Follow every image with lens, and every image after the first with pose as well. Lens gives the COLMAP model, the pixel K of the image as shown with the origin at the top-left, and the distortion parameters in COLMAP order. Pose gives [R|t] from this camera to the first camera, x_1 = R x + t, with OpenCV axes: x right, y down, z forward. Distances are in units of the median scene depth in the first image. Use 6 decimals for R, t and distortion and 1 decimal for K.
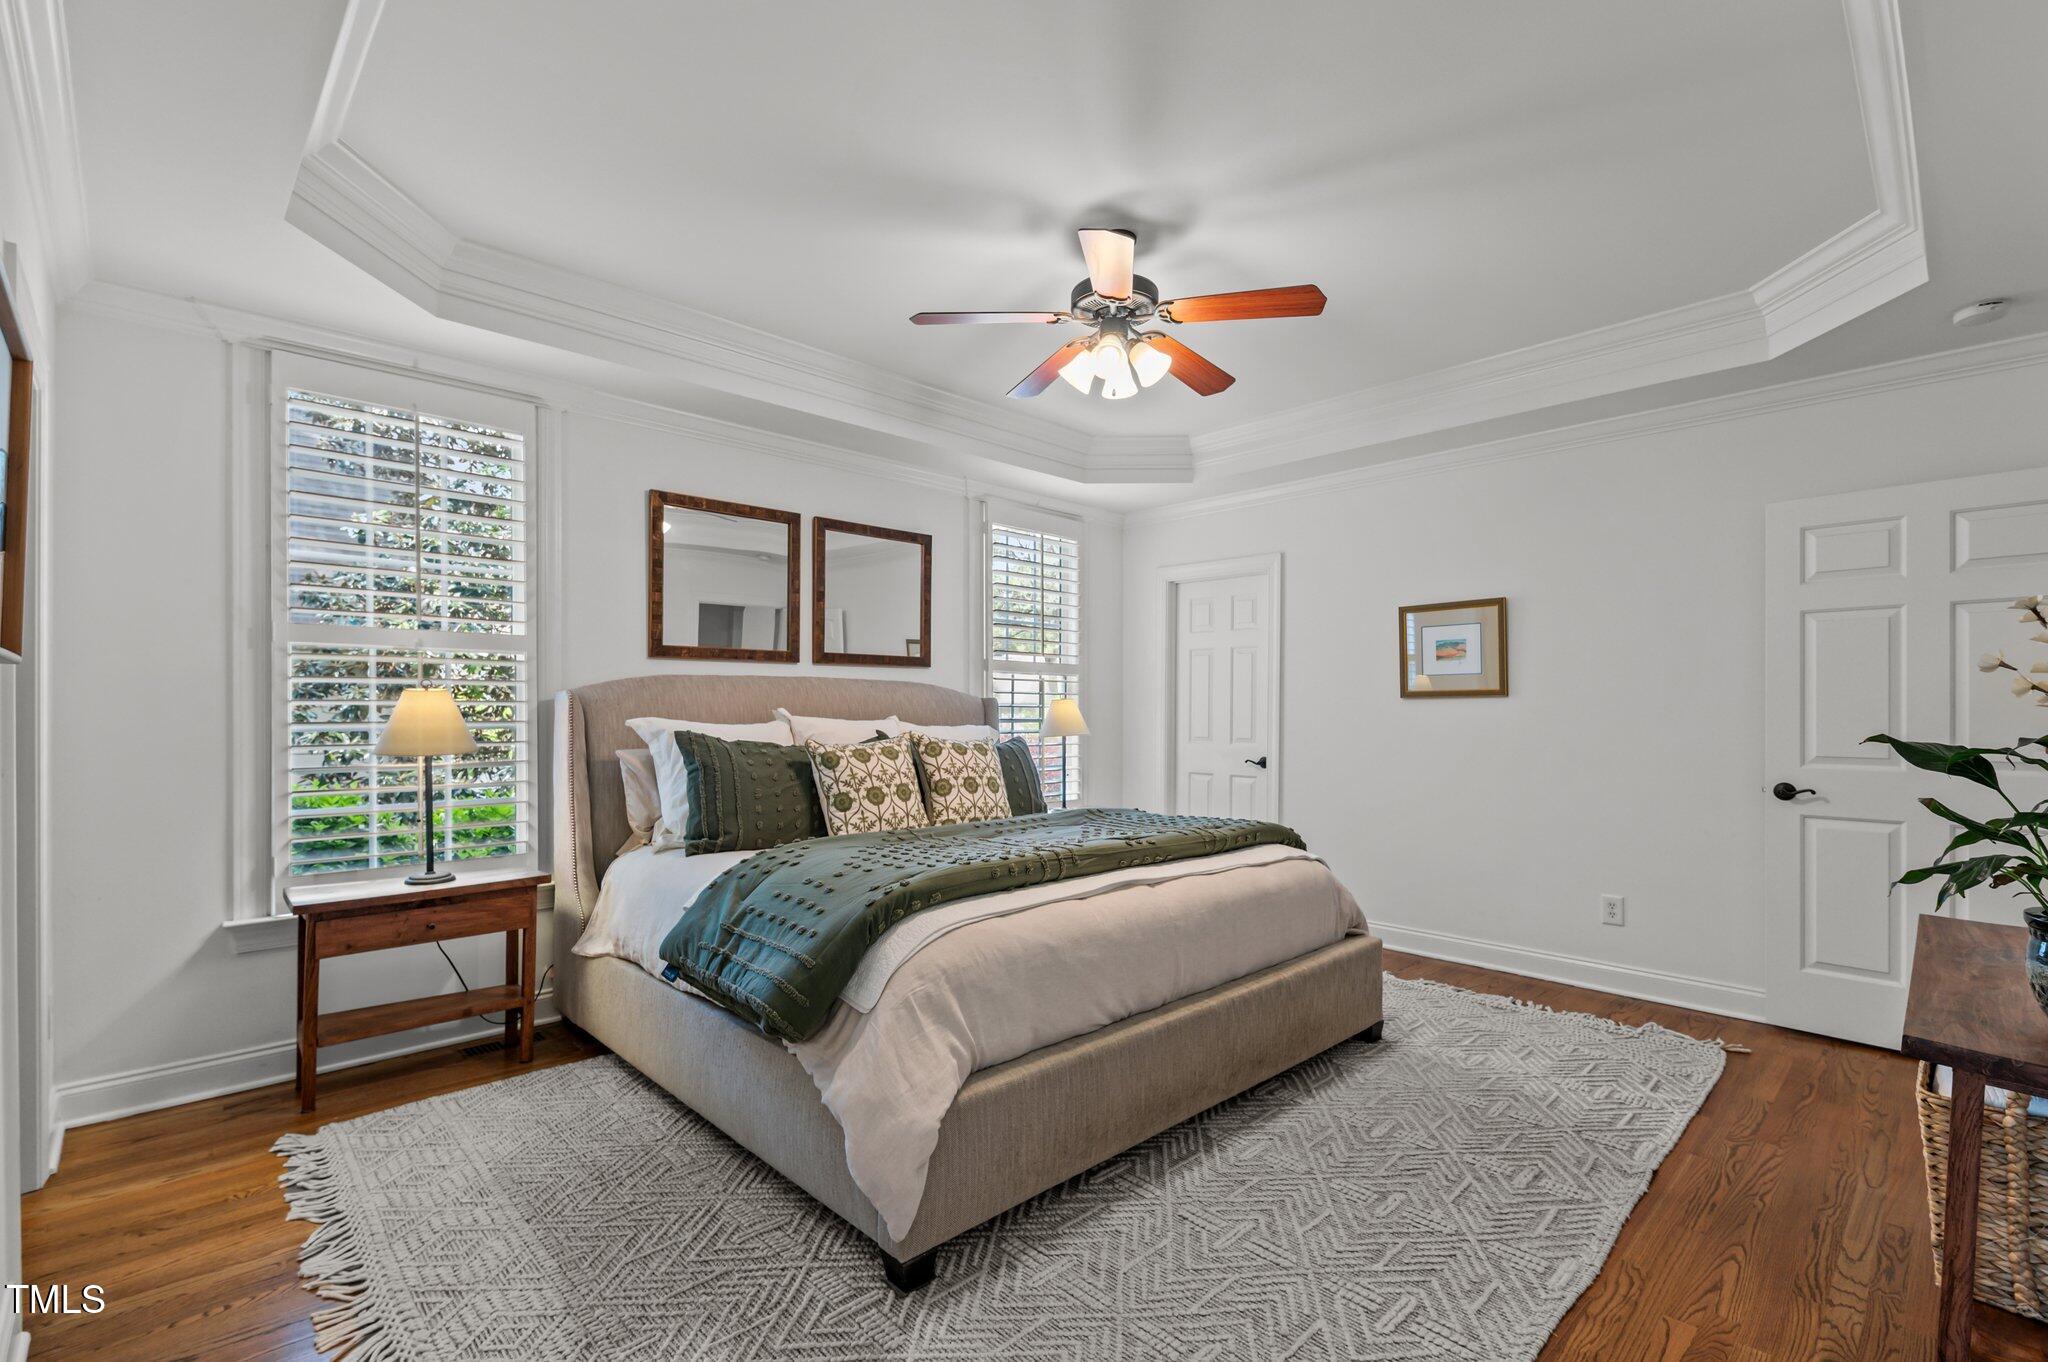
lens RADIAL K [[883.6, 0, 1011.8], [0, 883.6, 693.5], [0, 0, 1]] dist [0.013003, -0.009204]
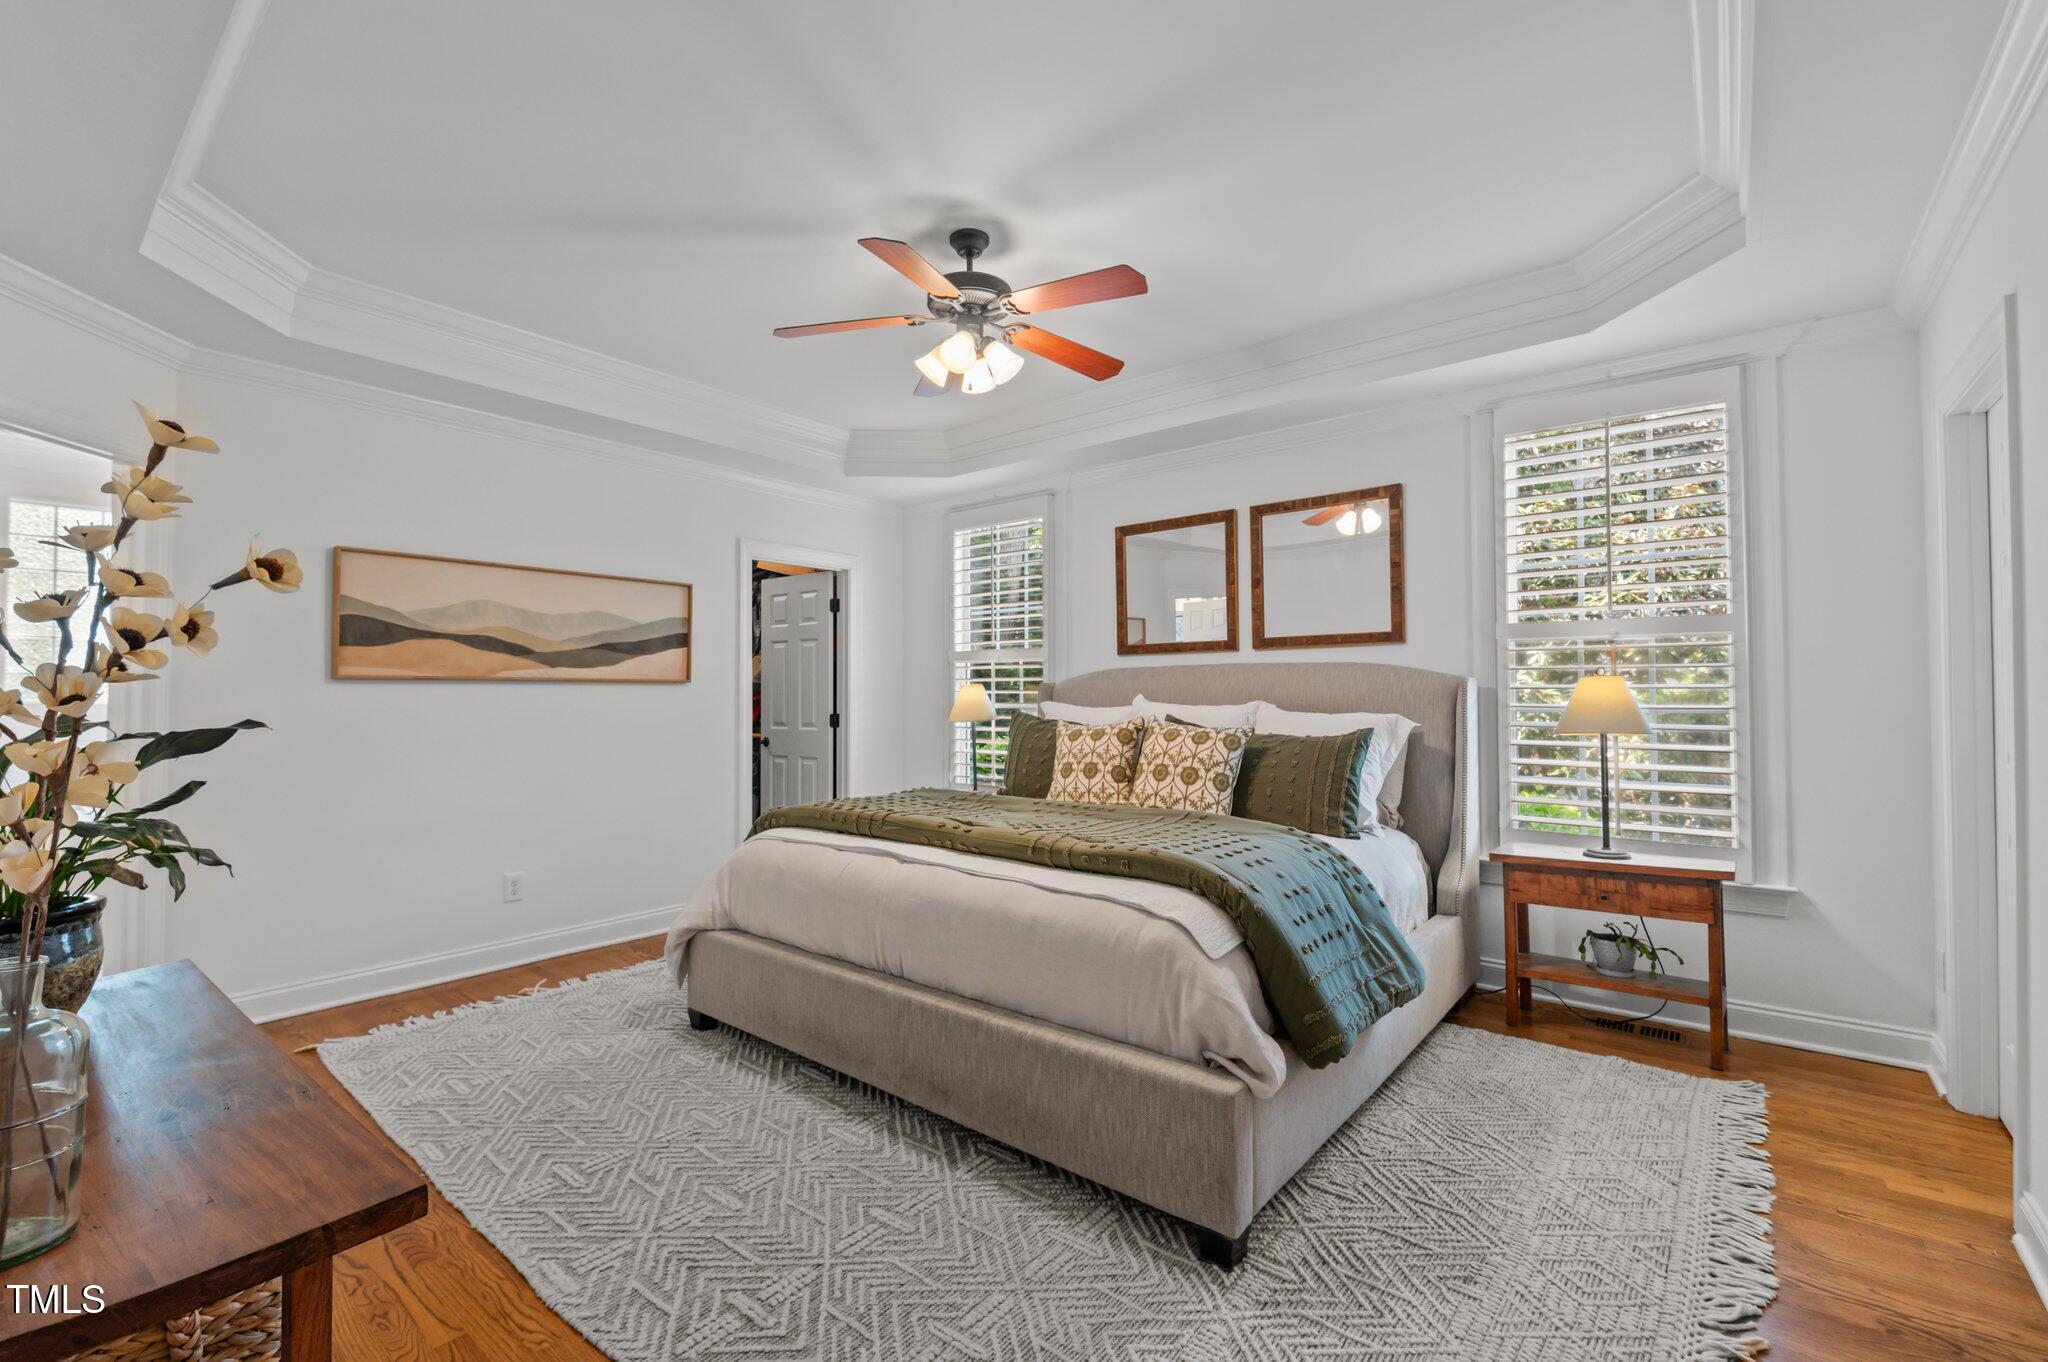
lens RADIAL K [[804.0, 0, 1024.1], [0, 804.0, 692.7], [0, 0, 1]] dist [-0.000177, -0.024760]
pose [[0.188595, -0.006525, -0.982033, 0.660781], [0.021200, 0.999772, -0.002572, 0.013505], [0.981826, -0.020334, 0.188691, 0.571153]]
